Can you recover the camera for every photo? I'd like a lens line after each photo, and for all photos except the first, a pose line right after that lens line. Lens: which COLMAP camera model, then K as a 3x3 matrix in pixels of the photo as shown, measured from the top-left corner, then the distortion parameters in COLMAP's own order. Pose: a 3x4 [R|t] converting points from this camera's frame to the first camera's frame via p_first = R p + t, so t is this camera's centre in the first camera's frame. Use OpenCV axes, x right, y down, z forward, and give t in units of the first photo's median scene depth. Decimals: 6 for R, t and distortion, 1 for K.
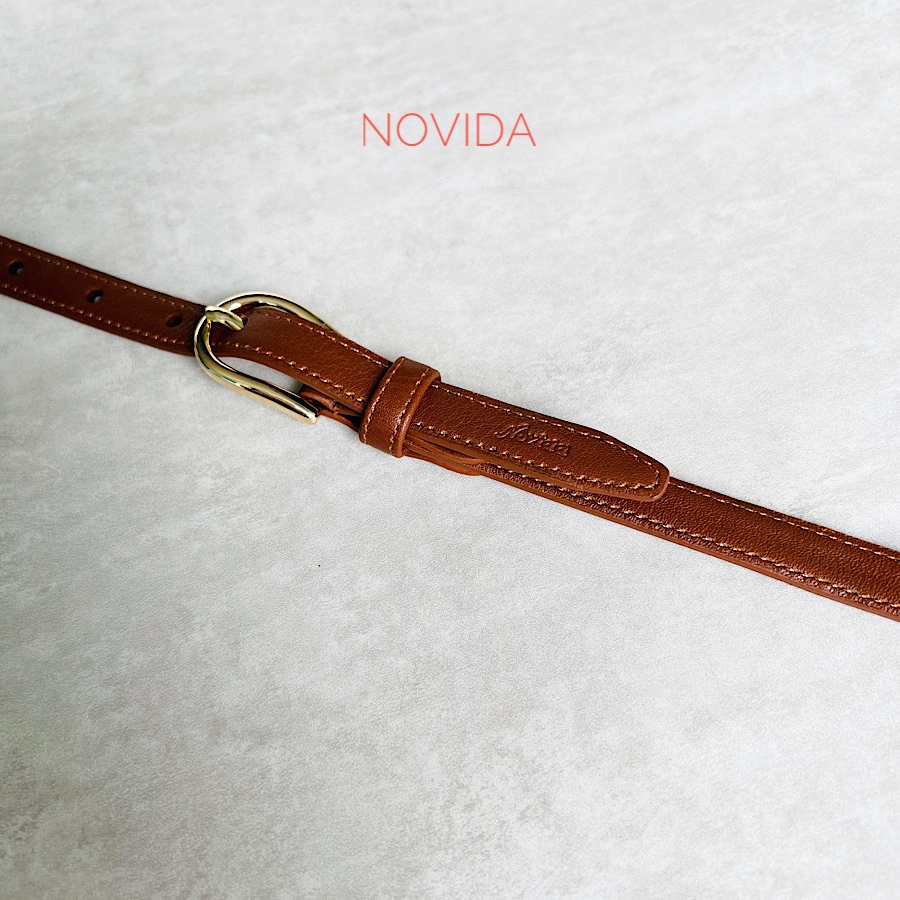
lens RADIAL K [[975.4, 0, 450.0], [0, 975.4, 450.0], [0, 0, 1]] dist [0.109435, -0.231651]
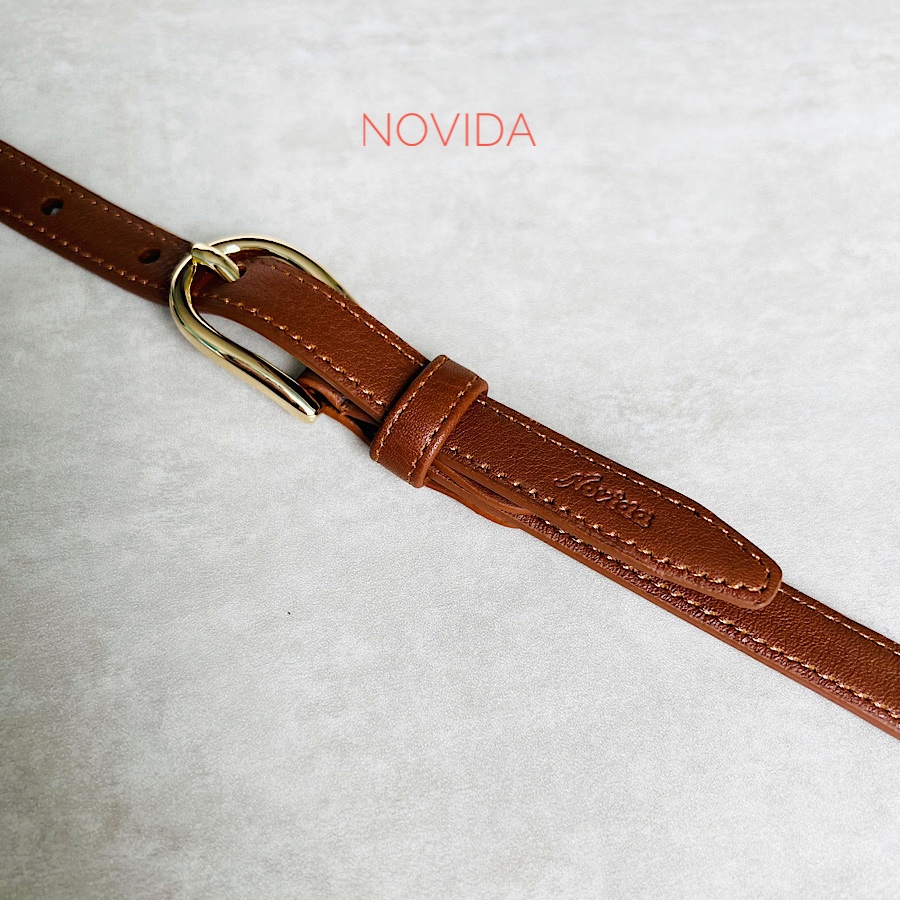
lens RADIAL K [[888.0, 0, 447.2], [0, 888.0, 481.3], [0, 0, 1]] dist [-0.001235, 0.010713]
pose [[0.983306, 0.169021, 0.067391, -0.073992], [-0.171324, 0.984759, 0.029963, -0.020495], [-0.061299, -0.041009, 0.997277, 0.308207]]
